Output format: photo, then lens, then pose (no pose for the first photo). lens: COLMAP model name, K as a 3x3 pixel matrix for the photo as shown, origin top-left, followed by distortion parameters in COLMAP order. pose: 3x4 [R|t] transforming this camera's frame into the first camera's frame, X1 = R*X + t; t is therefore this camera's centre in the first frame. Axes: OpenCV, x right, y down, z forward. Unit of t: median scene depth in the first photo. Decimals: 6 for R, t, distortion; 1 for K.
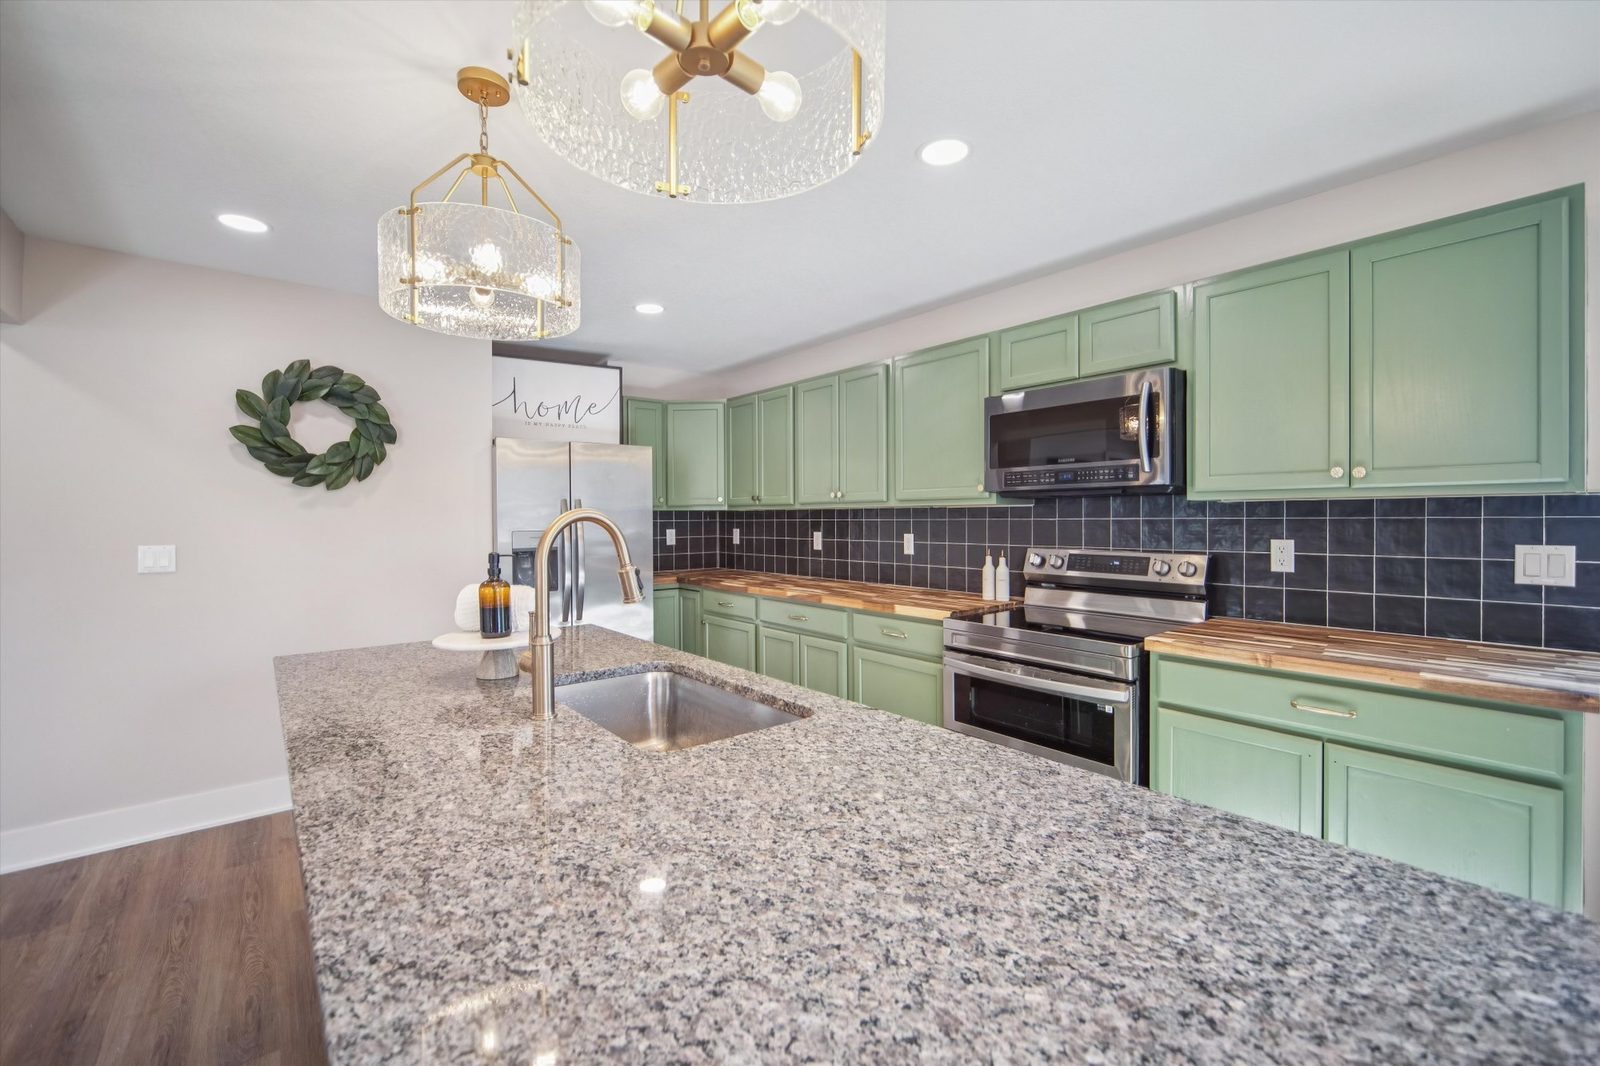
lens RADIAL K [[674.4, 0, 794.0], [0, 674.4, 526.9], [0, 0, 1]] dist [-0.005059, 0.002101]
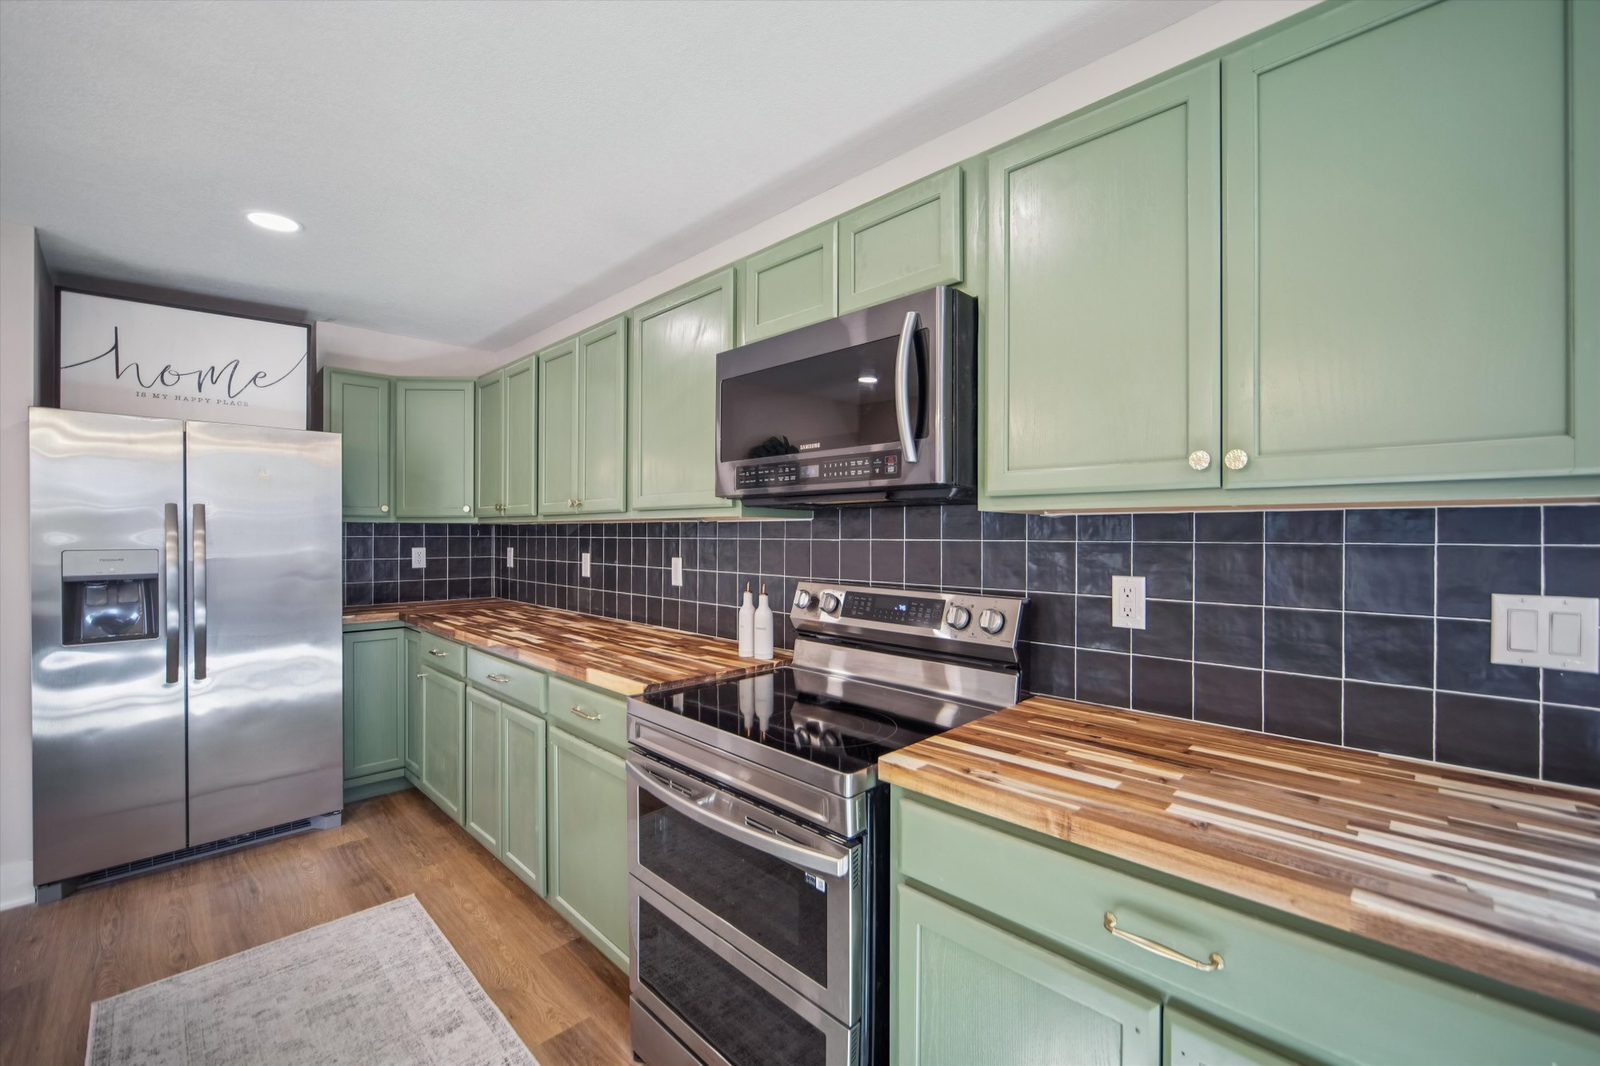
lens RADIAL K [[674.4, 0, 802.7], [0, 674.4, 535.7], [0, 0, 1]] dist [-0.005059, 0.002101]
pose [[0.994367, 0.009734, 0.105542, 0.341900], [-0.008427, 0.999882, -0.012816, -0.007679], [-0.105655, 0.011855, 0.994332, 0.390234]]
